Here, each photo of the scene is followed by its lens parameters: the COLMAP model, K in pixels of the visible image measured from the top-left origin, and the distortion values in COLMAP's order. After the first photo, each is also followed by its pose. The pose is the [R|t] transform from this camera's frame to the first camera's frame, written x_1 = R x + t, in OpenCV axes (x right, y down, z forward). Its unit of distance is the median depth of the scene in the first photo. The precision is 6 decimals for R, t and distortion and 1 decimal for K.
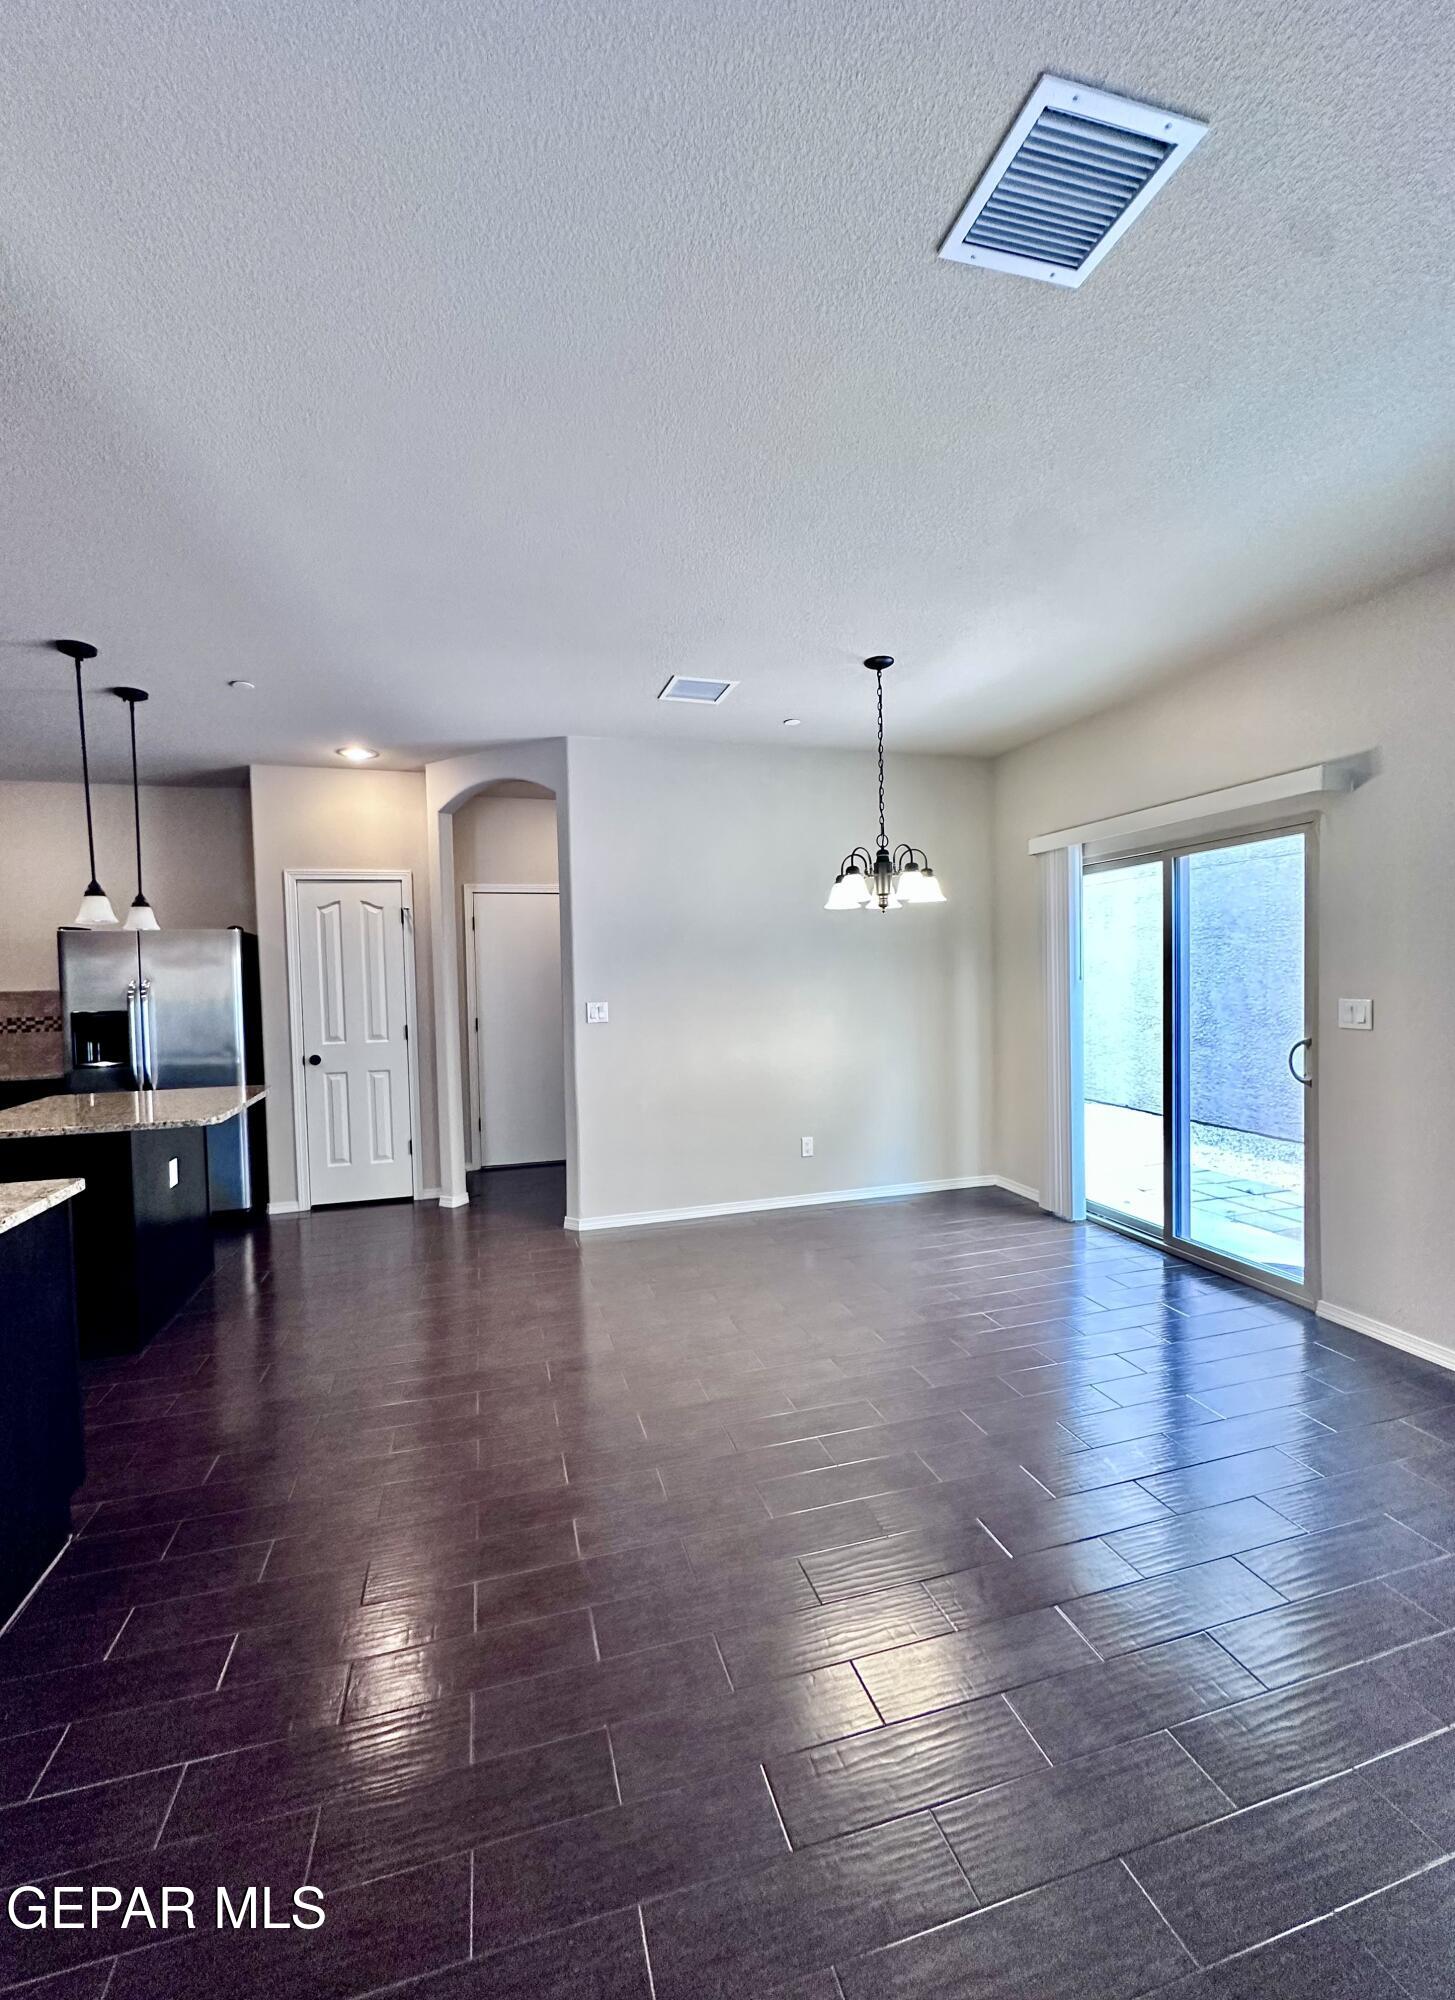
lens RADIAL K [[797.8, 0, 701.1], [0, 797.8, 1000.7], [0, 0, 1]] dist [0.006630, 0.000175]
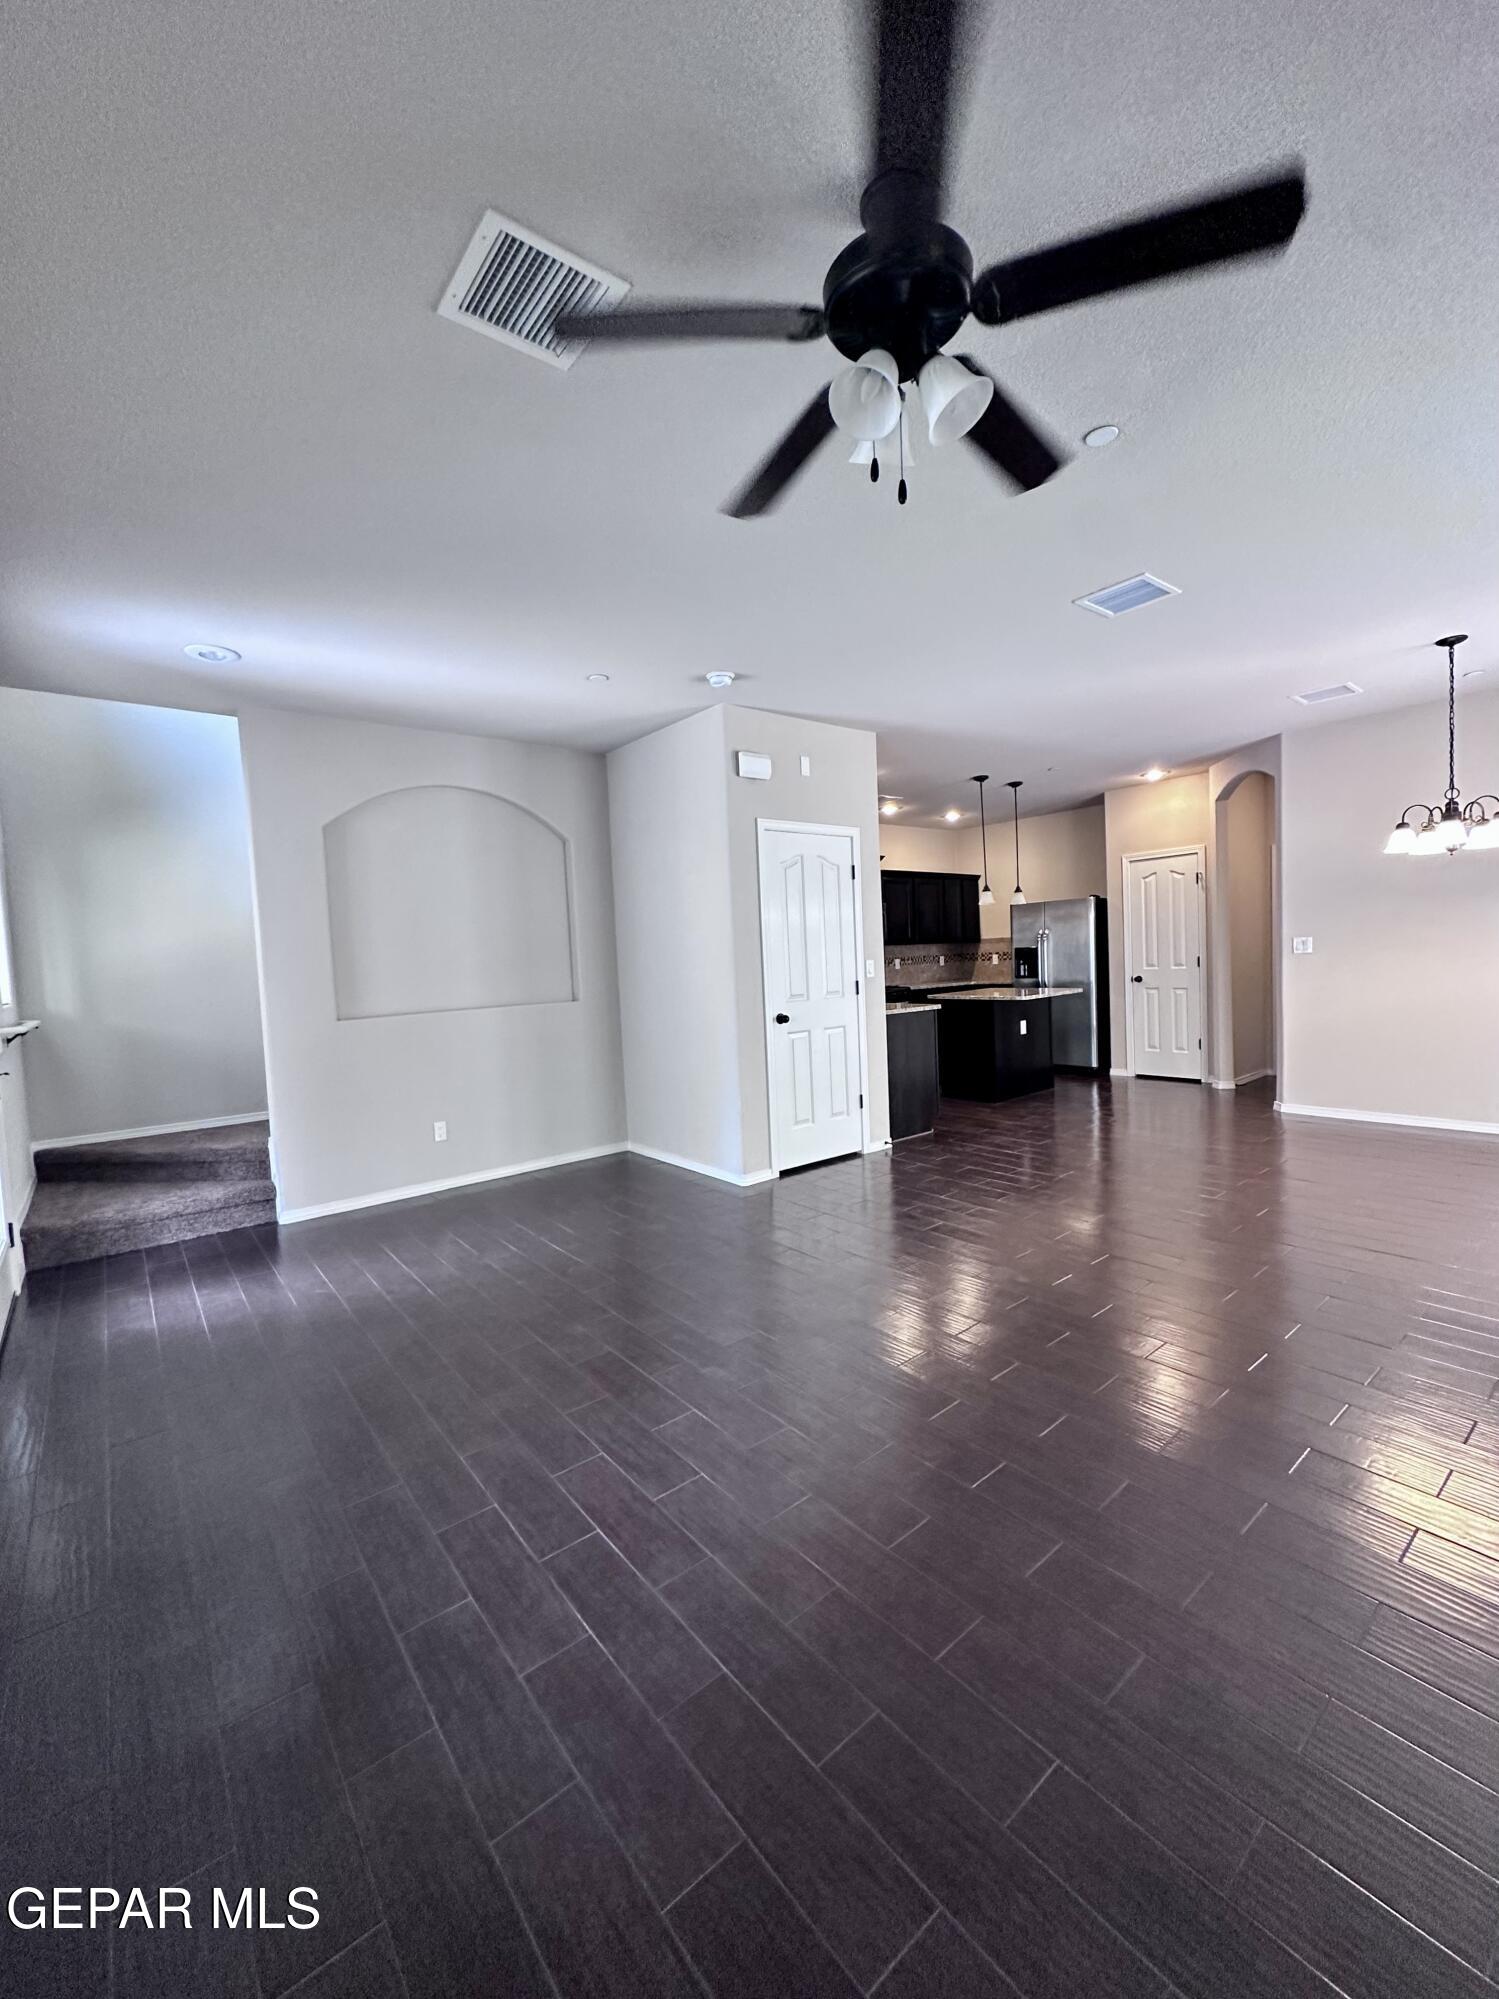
lens RADIAL K [[794.3, 0, 752.8], [0, 794.3, 1000.9], [0, 0, 1]] dist [-0.001437, 0.000076]
pose [[0.403512, 0.054294, -0.913362, 0.614709], [0.005782, 0.998067, 0.061883, 0.017478], [0.914956, -0.030251, 0.402418, -0.286155]]
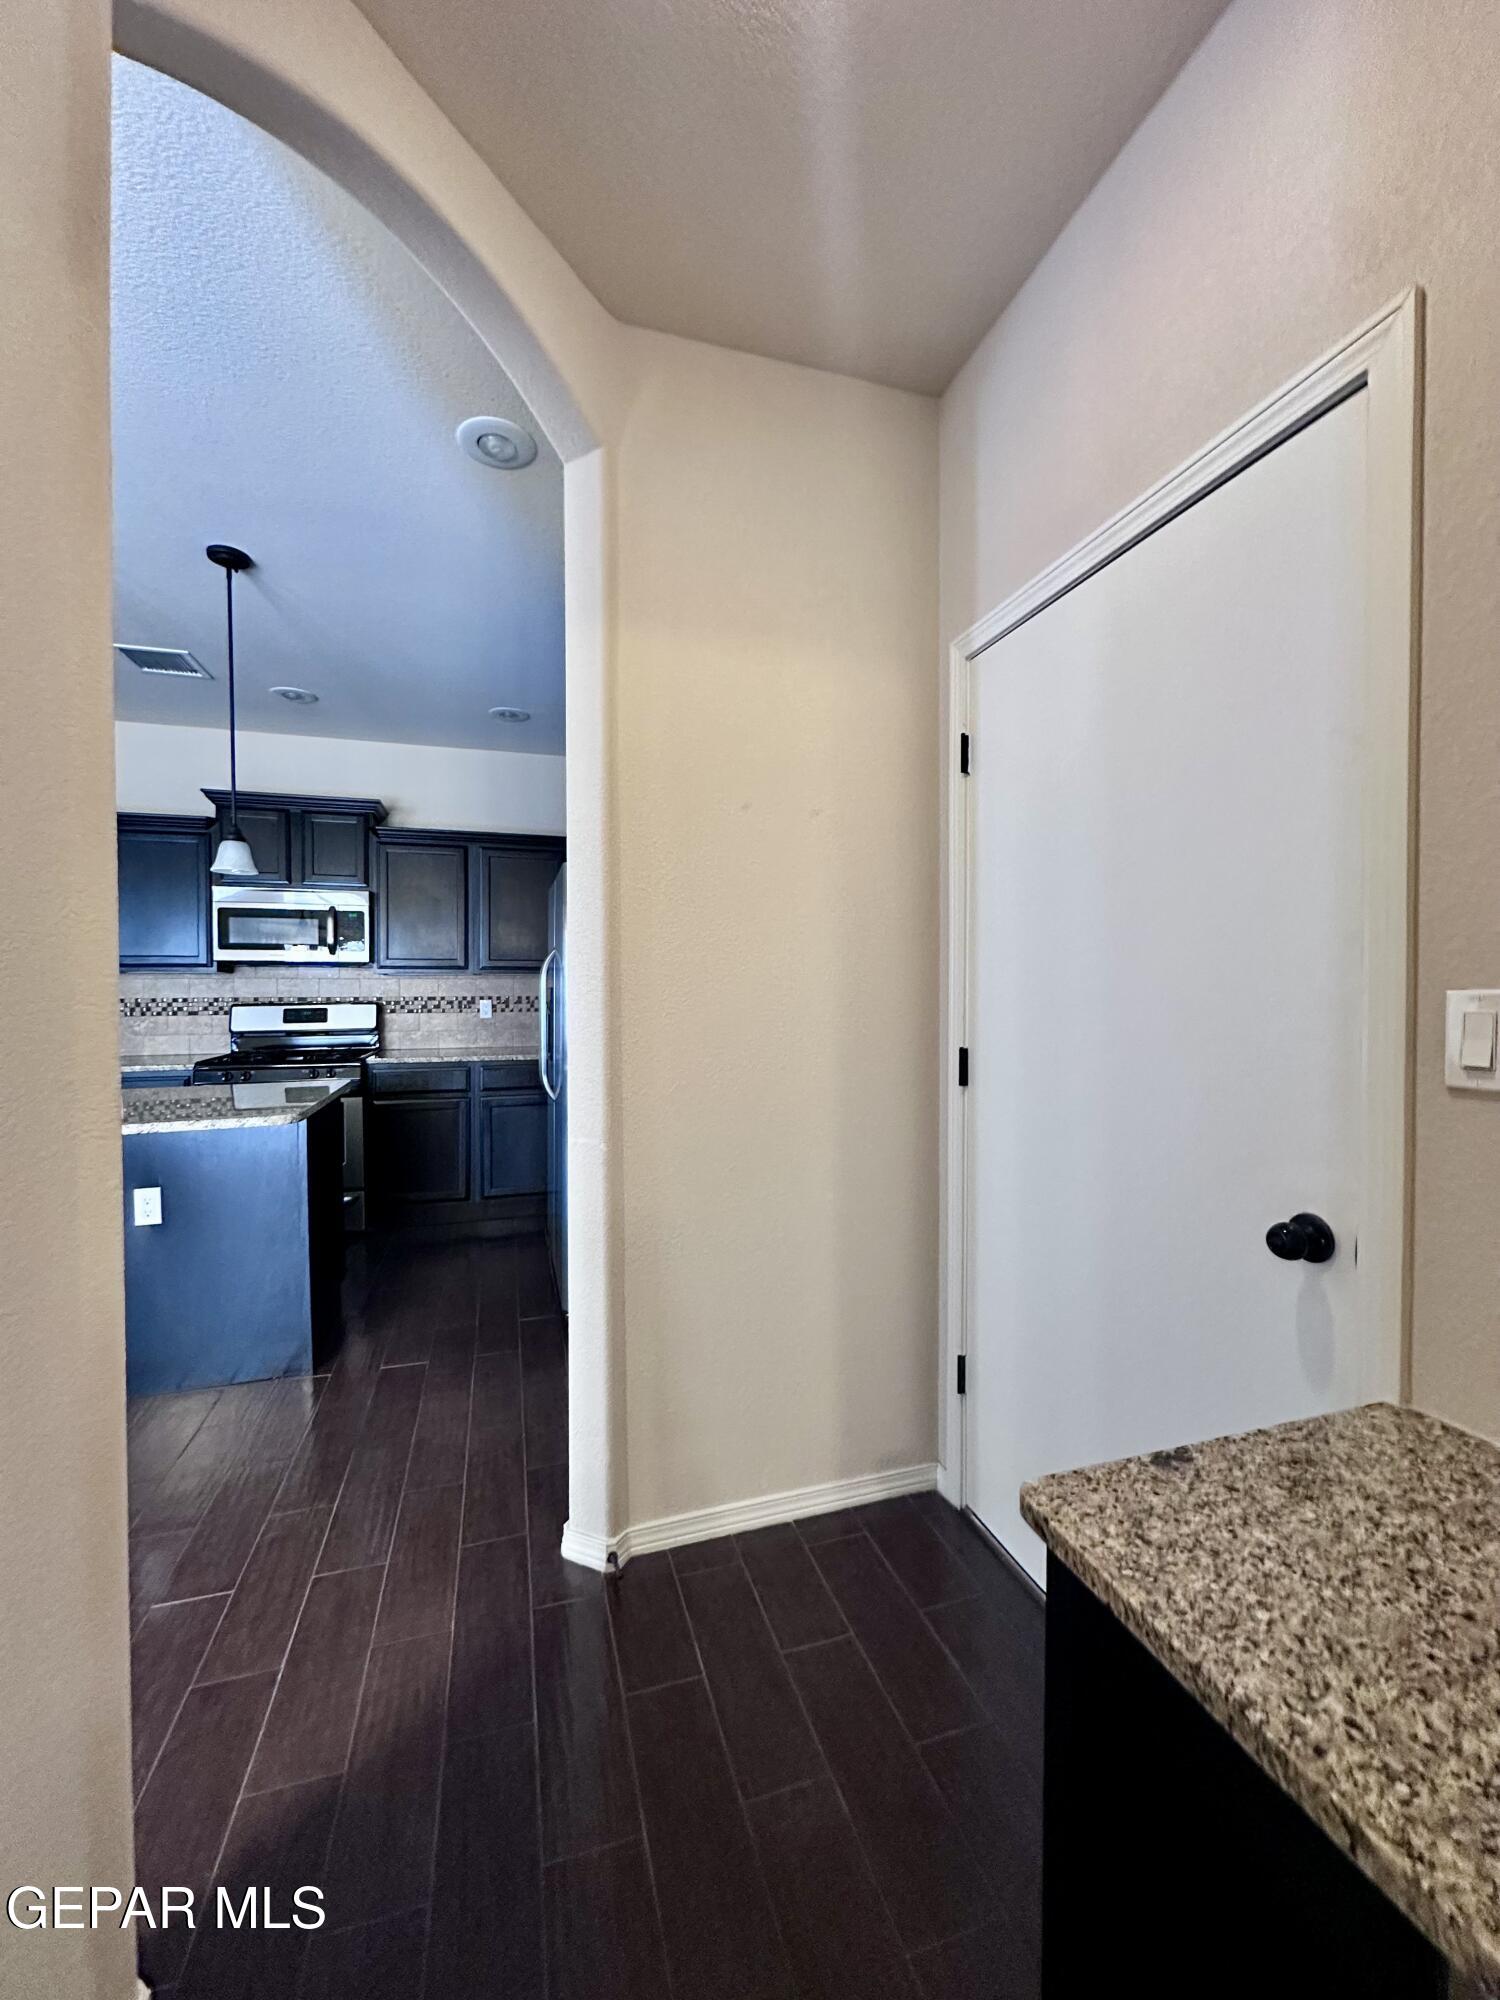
lens RADIAL K [[794.7, 0, 751.5], [0, 794.7, 1007.0], [0, 0, 1]] dist [-0.001437, 0.000076]
pose [[0.032075, 0.046477, -0.998404, 0.045542], [-0.029727, 0.998521, 0.045528, -0.009411], [0.999043, 0.028219, 0.033409, 1.084707]]
